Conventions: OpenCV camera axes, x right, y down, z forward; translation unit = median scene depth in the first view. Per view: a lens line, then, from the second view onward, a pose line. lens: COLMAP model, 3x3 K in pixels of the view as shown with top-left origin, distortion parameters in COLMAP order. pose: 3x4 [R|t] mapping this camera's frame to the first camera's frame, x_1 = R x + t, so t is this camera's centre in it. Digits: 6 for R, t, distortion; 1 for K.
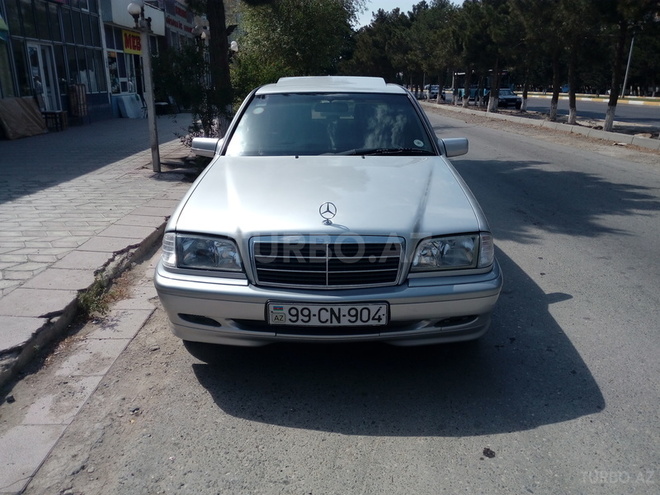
lens RADIAL K [[533.7, 0, 333.5], [0, 533.7, 247.8], [0, 0, 1]] dist [0.062676, -0.109815]
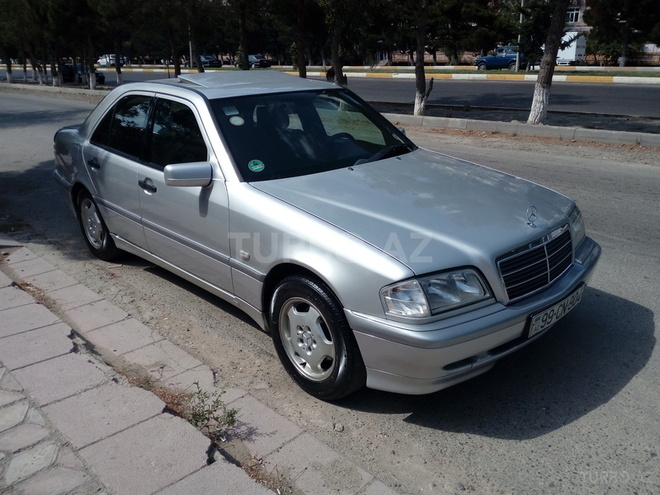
lens RADIAL K [[541.2, 0, 330.0], [0, 541.2, 247.5], [0, 0, 1]] dist [0.067758, -0.143240]
pose [[0.722894, -0.245540, 0.645859, -0.714378], [0.215947, 0.968192, 0.126378, -0.163535], [-0.656347, 0.048114, 0.752924, 0.331689]]
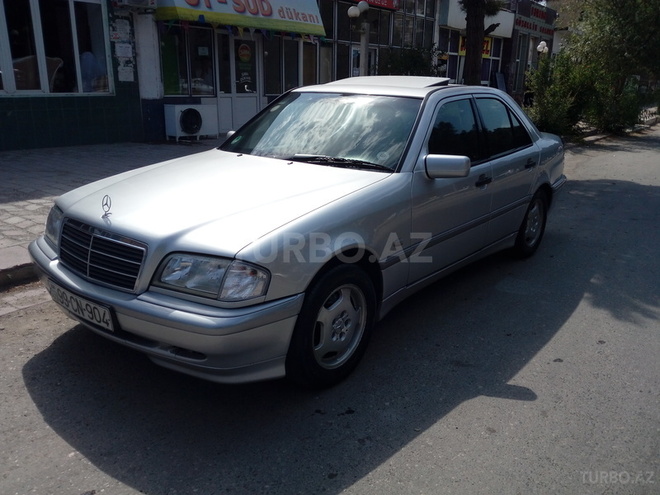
lens RADIAL K [[533.7, 0, 333.5], [0, 533.7, 247.8], [0, 0, 1]] dist [0.062676, -0.109815]
pose [[0.794065, 0.199294, -0.574232, 0.660136], [-0.202126, 0.977535, 0.059760, -0.096906], [0.573242, 0.068614, 0.816509, 0.309962]]
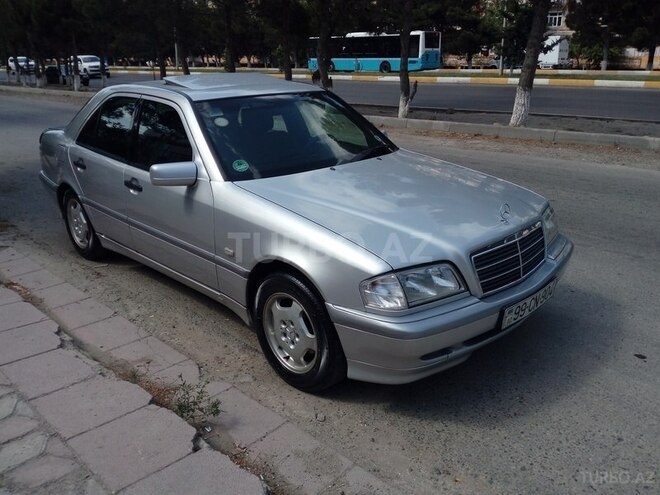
lens RADIAL K [[541.2, 0, 330.0], [0, 541.2, 247.5], [0, 0, 1]] dist [0.067758, -0.143240]
pose [[0.706370, -0.245245, 0.664000, -0.728192], [0.216343, 0.967974, 0.127369, -0.156991], [-0.673971, 0.053683, 0.736805, 0.307173]]
